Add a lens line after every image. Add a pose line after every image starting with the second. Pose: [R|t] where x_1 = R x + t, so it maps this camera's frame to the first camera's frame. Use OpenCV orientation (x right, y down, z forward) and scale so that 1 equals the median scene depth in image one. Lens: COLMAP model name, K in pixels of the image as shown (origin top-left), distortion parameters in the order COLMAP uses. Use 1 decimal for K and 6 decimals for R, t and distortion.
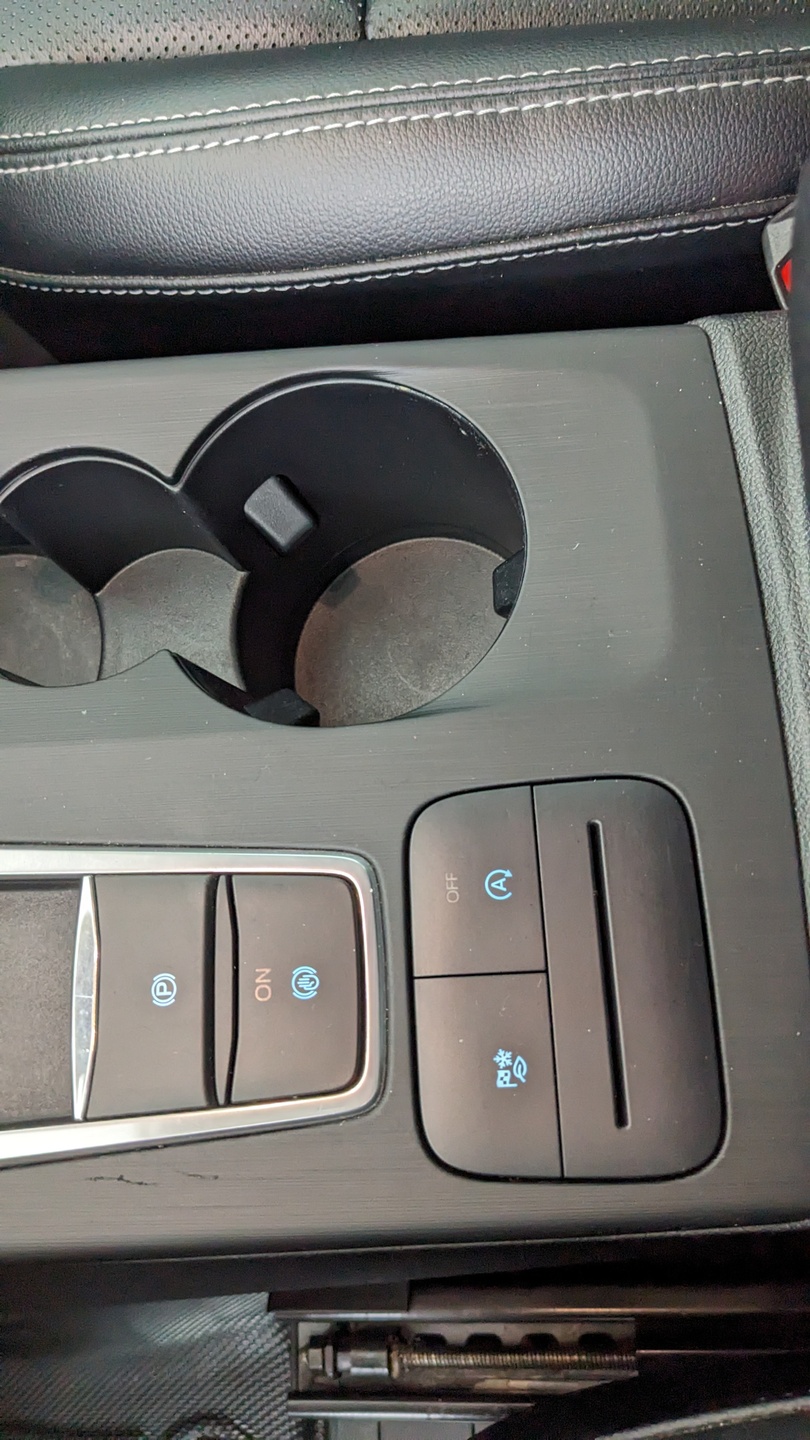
lens RADIAL K [[1132.5, 0, 417.6], [0, 1132.5, 722.4], [0, 0, 1]] dist [0.057934, -0.101476]
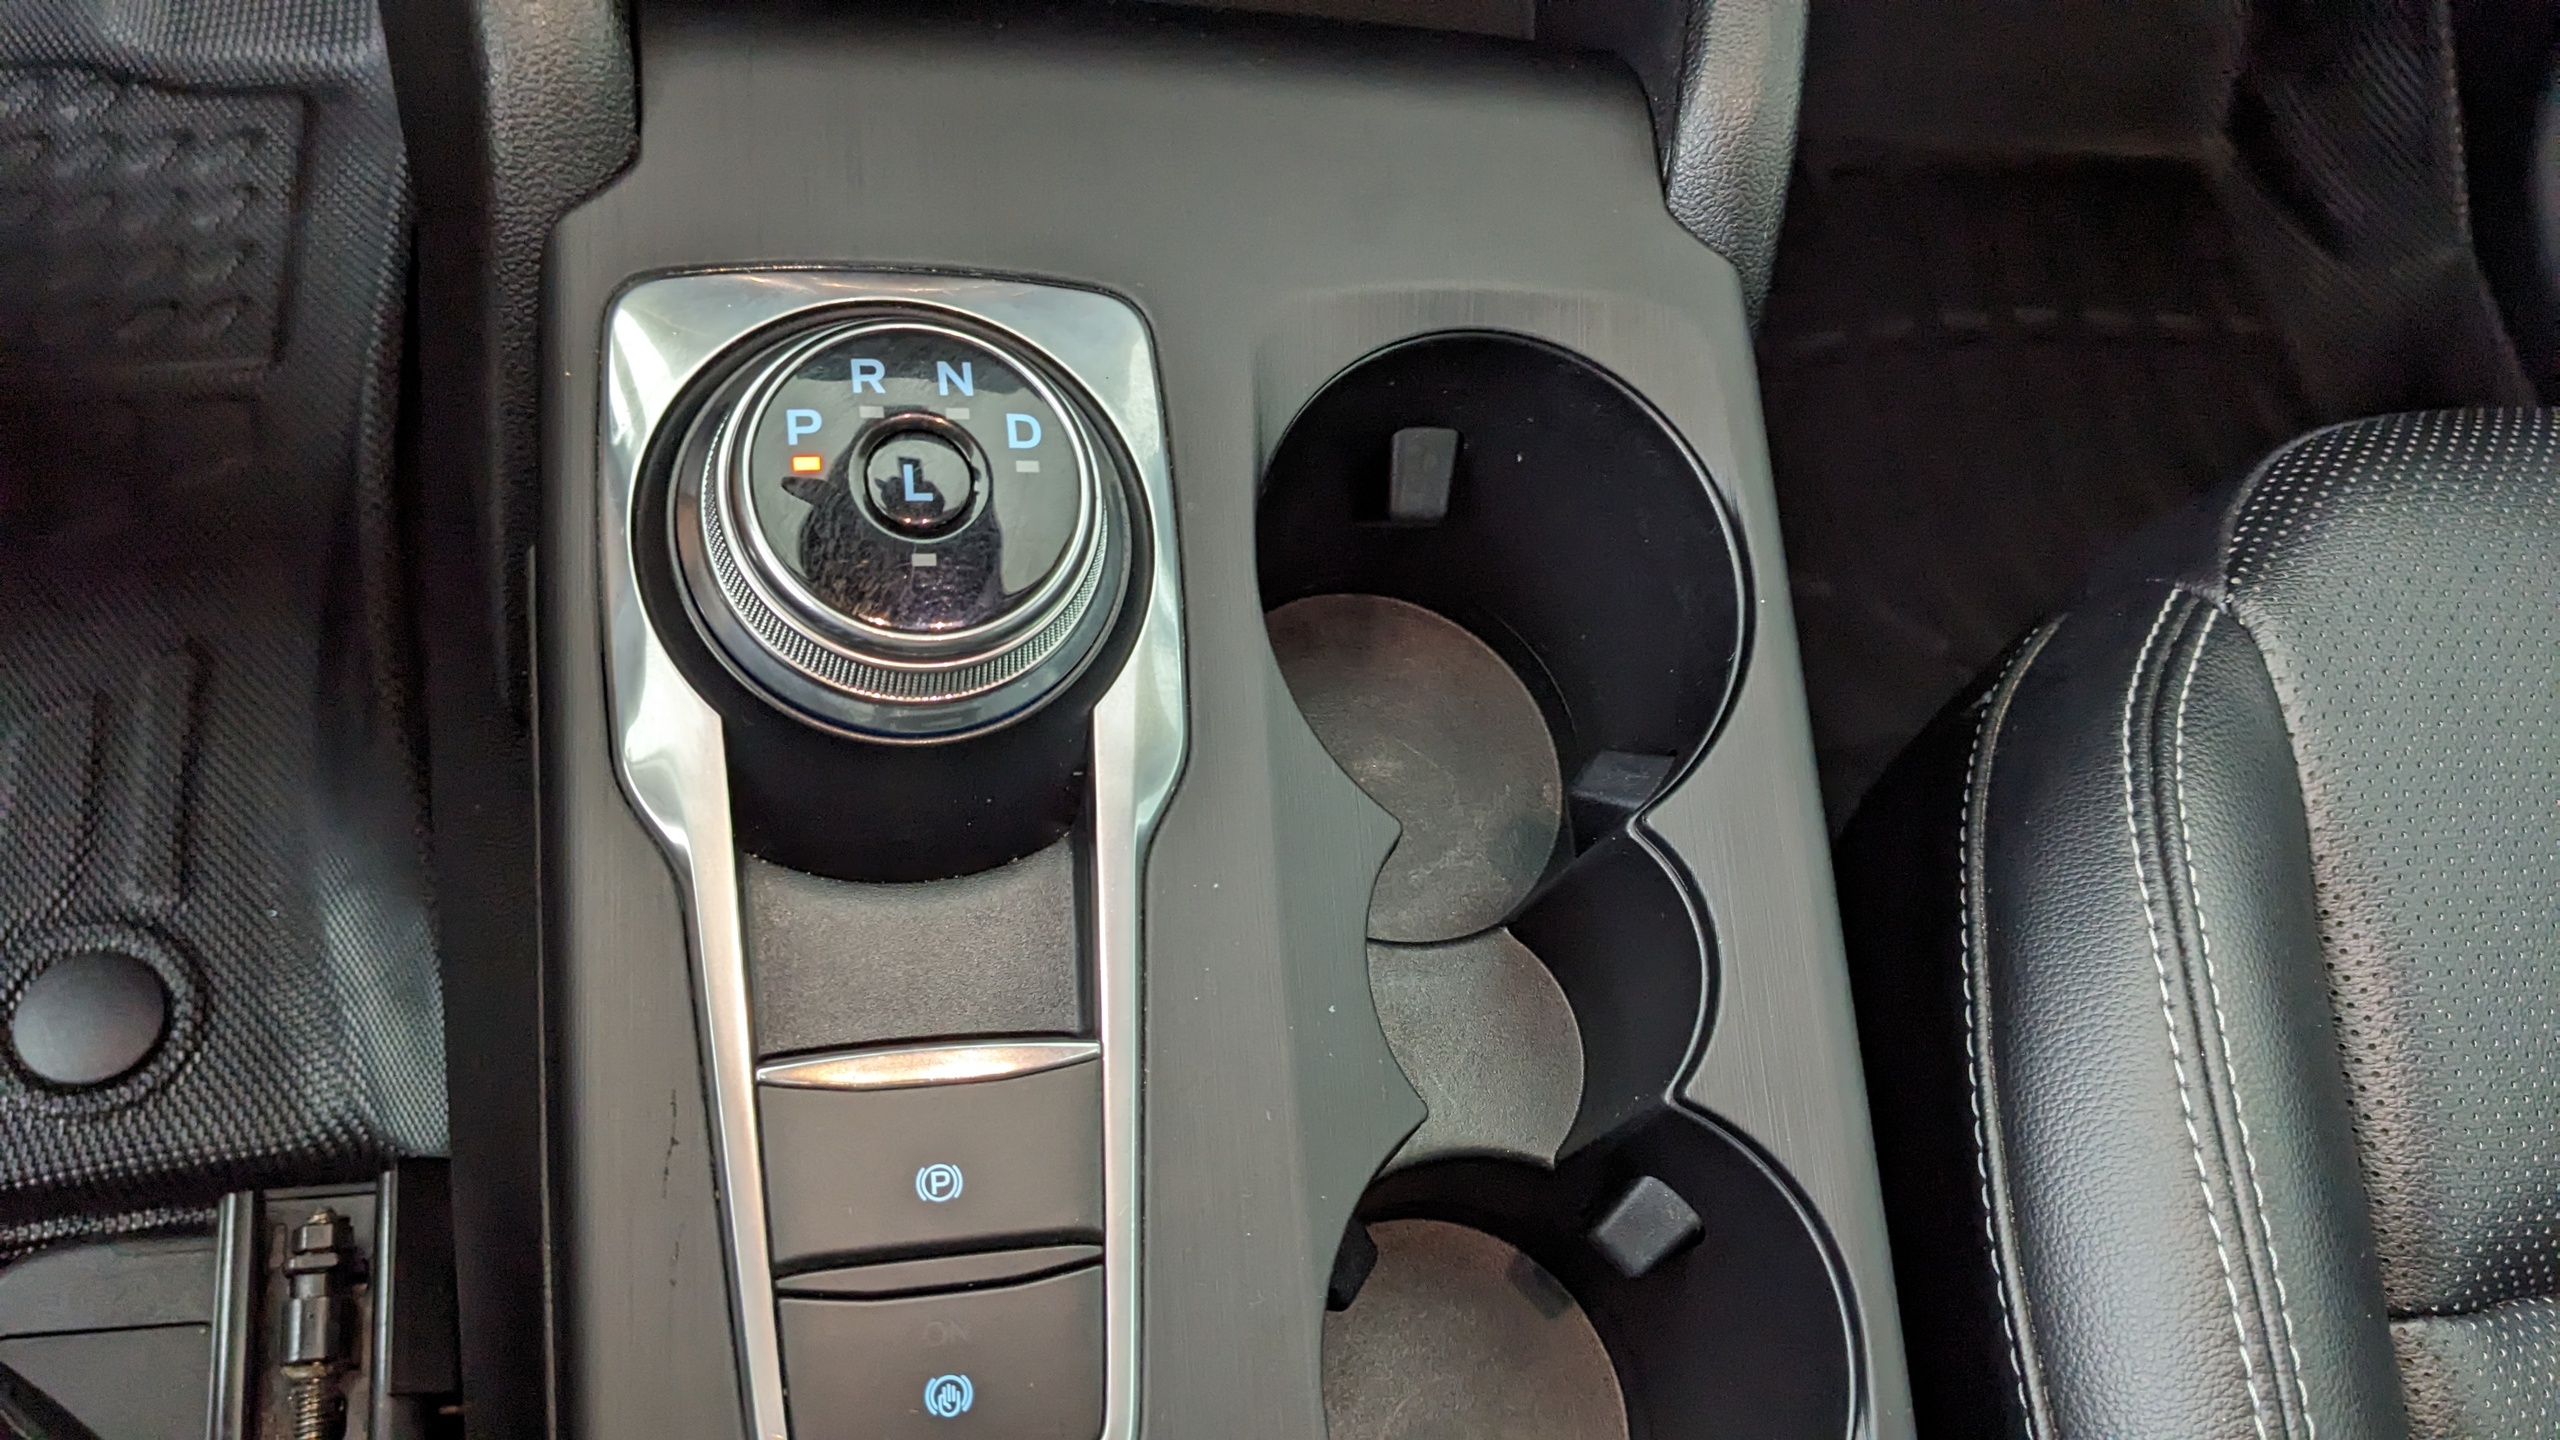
lens RADIAL K [[2013.4, 0, 1290.5], [0, 2013.4, 761.7], [0, 0, 1]] dist [0.057934, -0.101476]
pose [[0.032723, 0.984640, -0.171505, -0.194975], [-0.999305, 0.035294, 0.011960, -0.003105], [0.017829, 0.170994, 0.985111, -0.196274]]
